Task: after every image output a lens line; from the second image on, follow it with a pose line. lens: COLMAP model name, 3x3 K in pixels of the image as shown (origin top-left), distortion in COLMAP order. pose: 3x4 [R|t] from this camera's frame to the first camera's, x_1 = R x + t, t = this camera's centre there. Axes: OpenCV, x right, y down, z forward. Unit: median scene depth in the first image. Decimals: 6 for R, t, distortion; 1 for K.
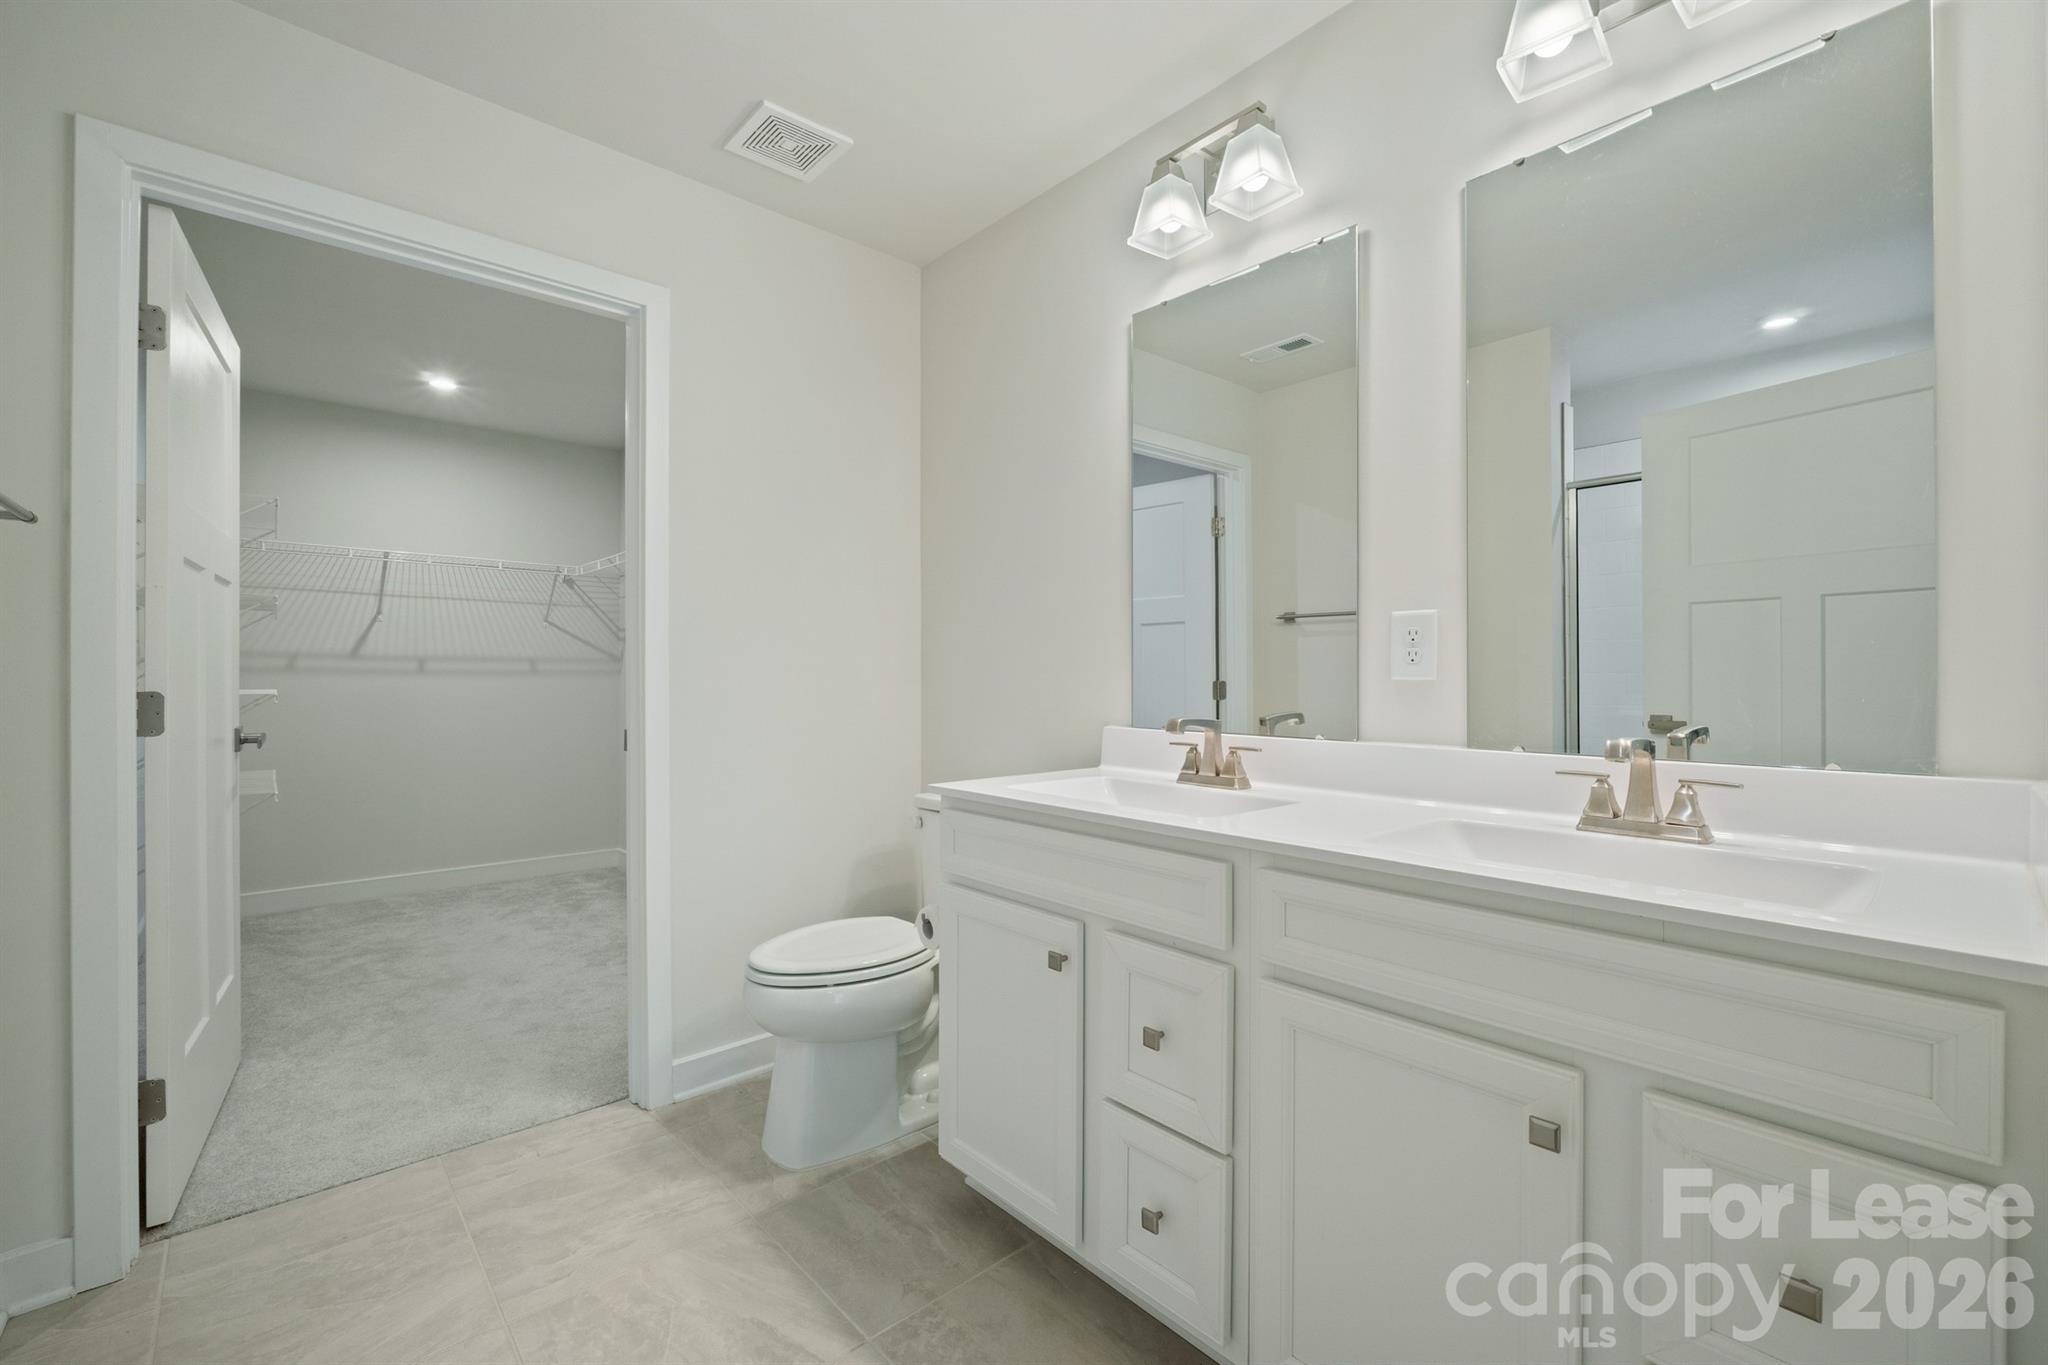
lens RADIAL K [[869.1, 0, 1034.9], [0, 869.1, 677.2], [0, 0, 1]] dist [0.001100, -0.000275]
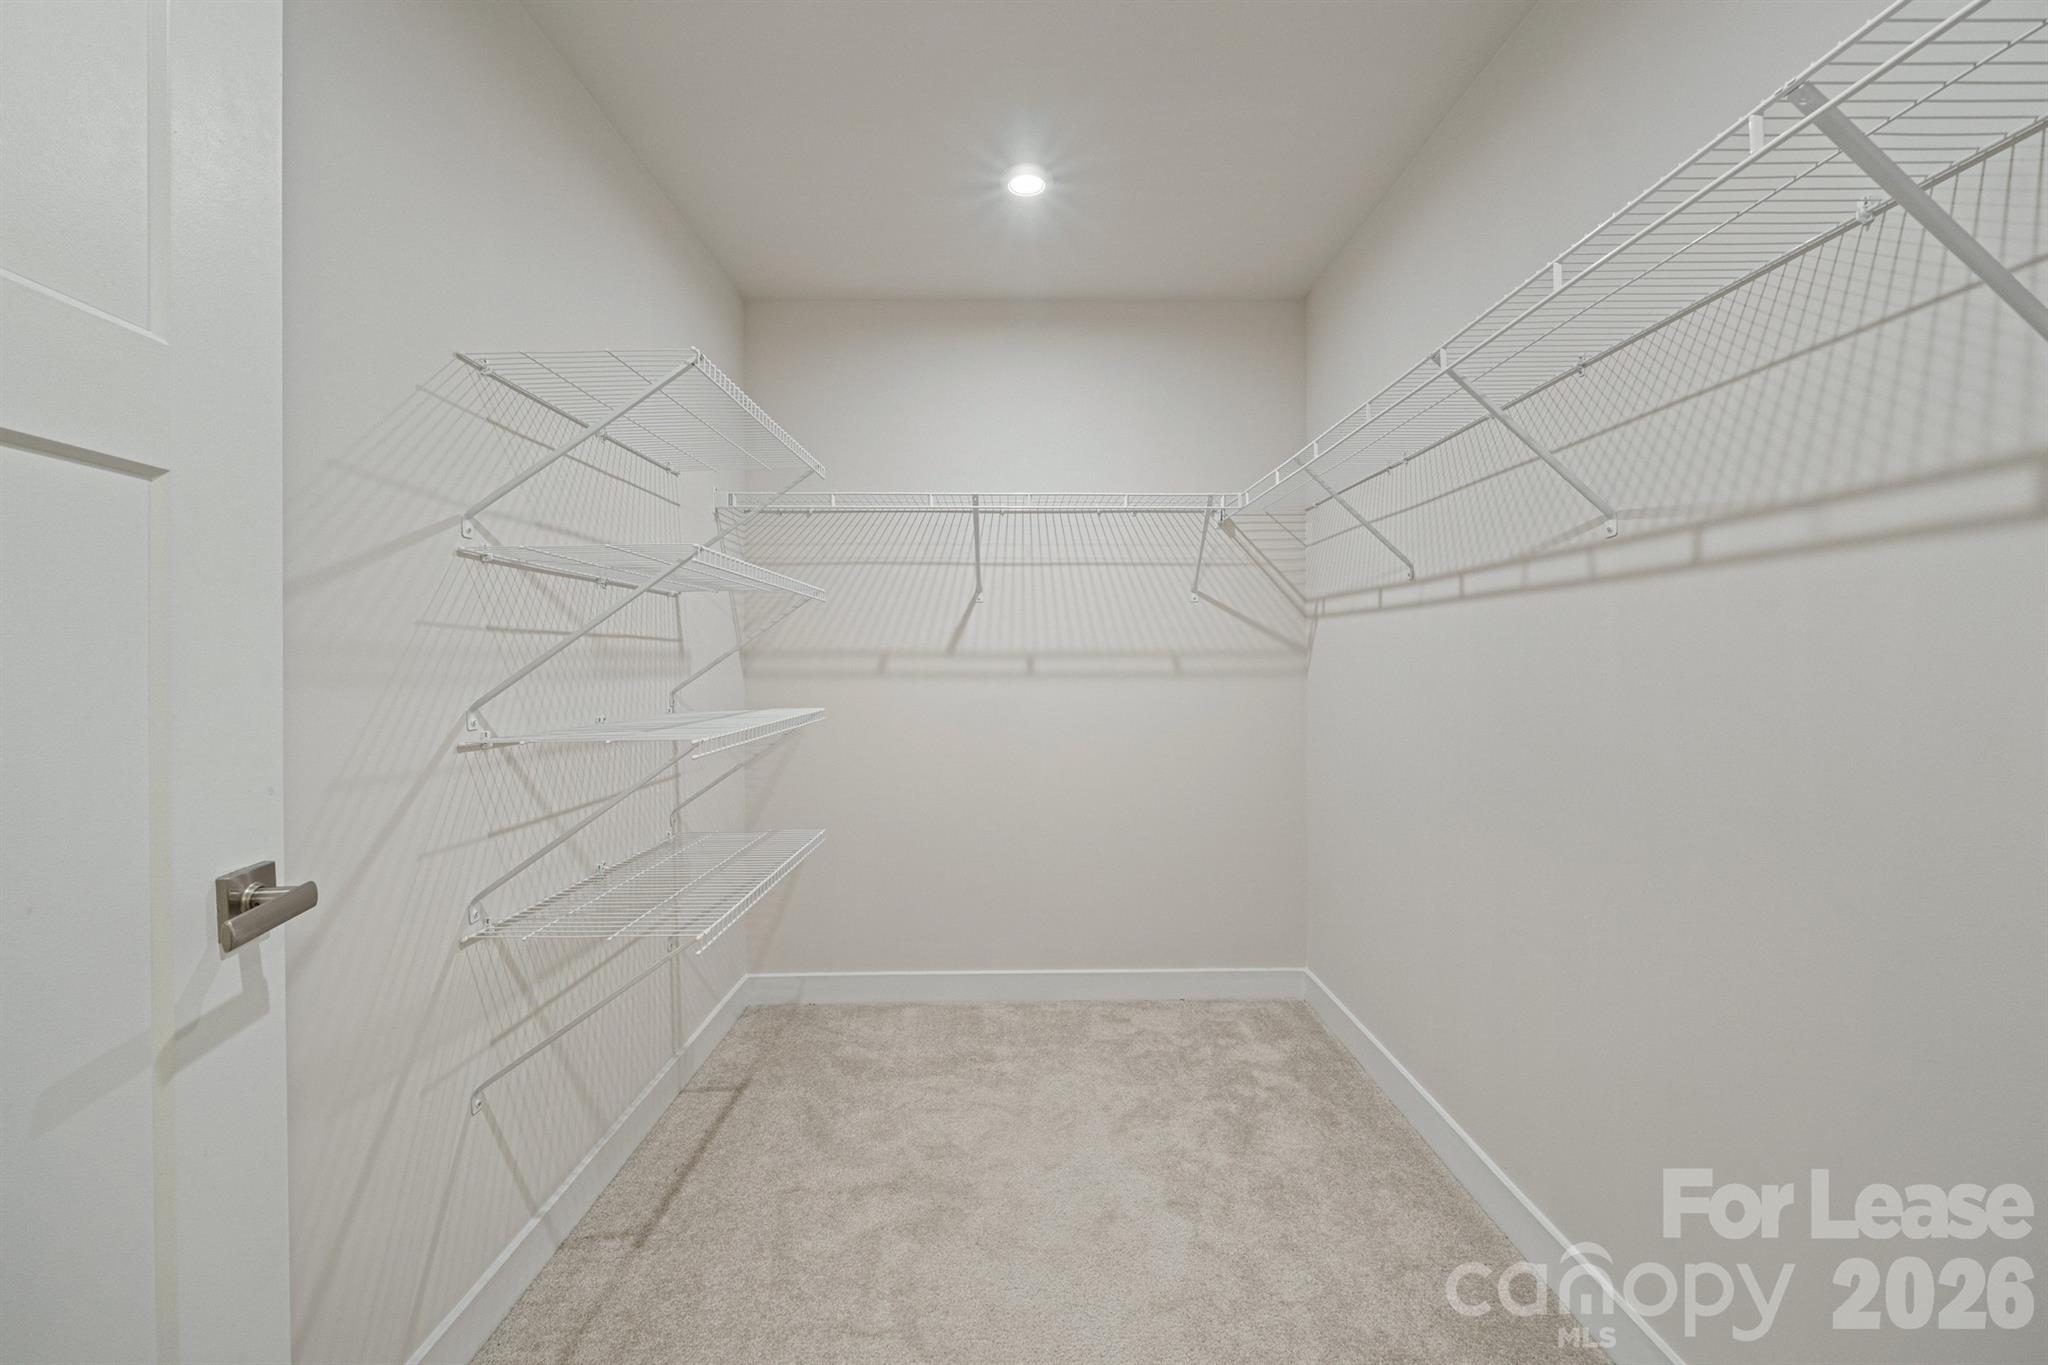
lens RADIAL K [[884.3, 0, 1022.0], [0, 884.3, 670.7], [0, 0, 1]] dist [0.017455, -0.000079]
pose [[0.747327, -0.001792, -0.664454, -0.254585], [0.008144, 0.999946, 0.006463, -0.013972], [0.664406, -0.010241, 0.747302, 0.483965]]
